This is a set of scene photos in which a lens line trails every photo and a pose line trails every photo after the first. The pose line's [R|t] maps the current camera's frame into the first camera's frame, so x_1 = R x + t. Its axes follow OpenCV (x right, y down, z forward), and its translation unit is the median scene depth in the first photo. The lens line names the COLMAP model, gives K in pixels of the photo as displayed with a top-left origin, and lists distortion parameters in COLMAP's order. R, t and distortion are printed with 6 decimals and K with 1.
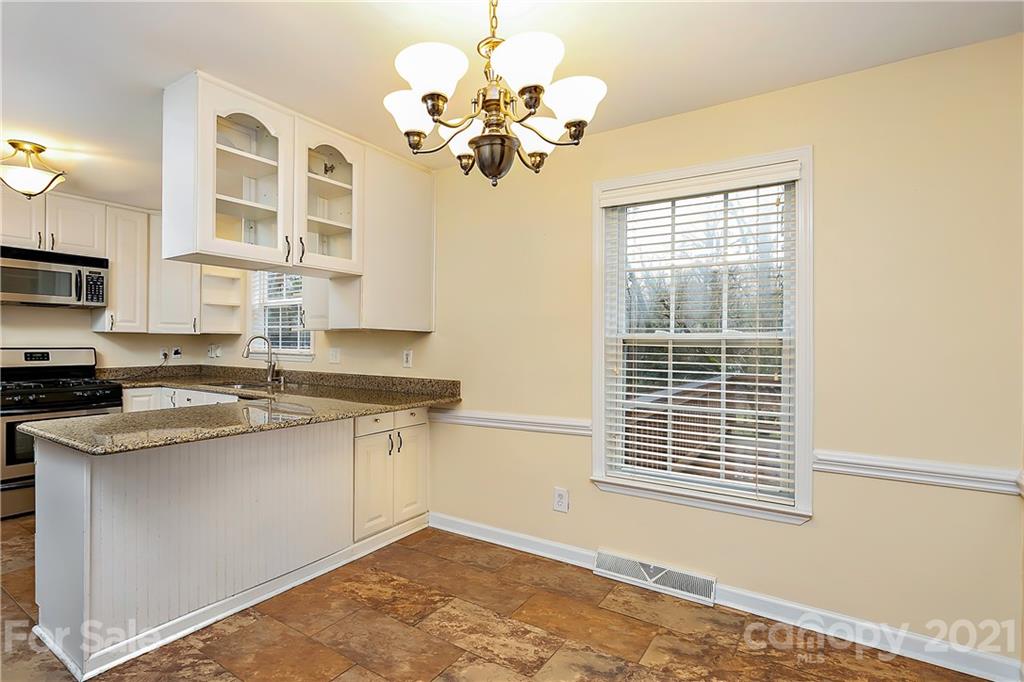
lens RADIAL K [[498.4, 0, 506.6], [0, 498.4, 345.6], [0, 0, 1]] dist [-0.018149, 0.012260]
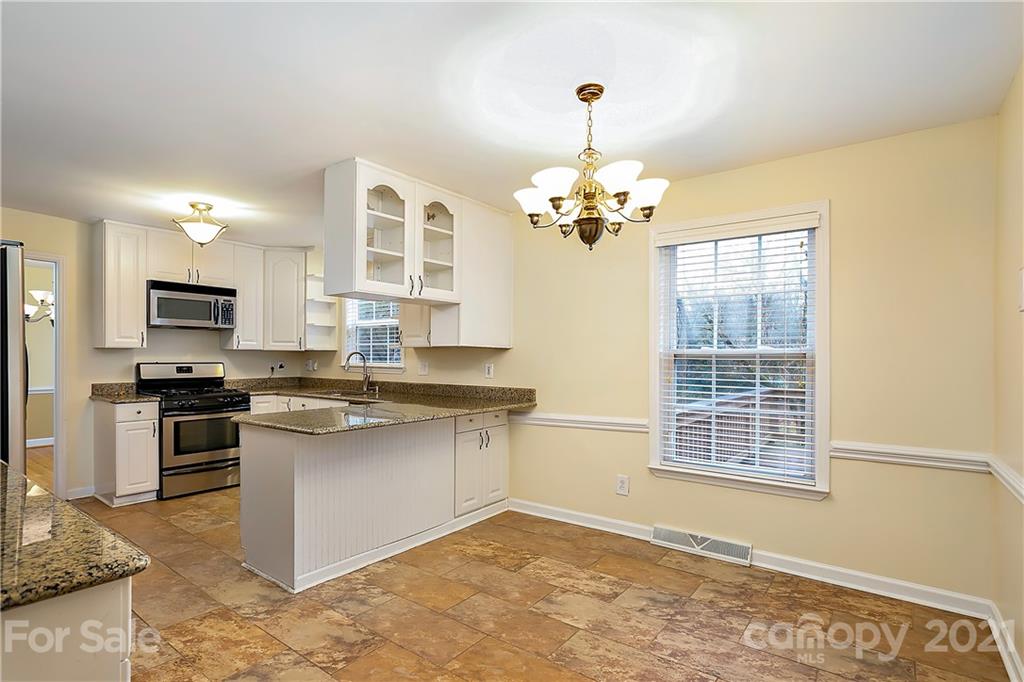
lens RADIAL K [[498.4, 0, 509.0], [0, 498.4, 361.4], [0, 0, 1]] dist [-0.018149, 0.012260]
pose [[0.997360, -0.003081, -0.072554, -0.075110], [0.003254, 0.999992, 0.002272, 0.001318], [0.072546, -0.002502, 0.997362, -0.226556]]
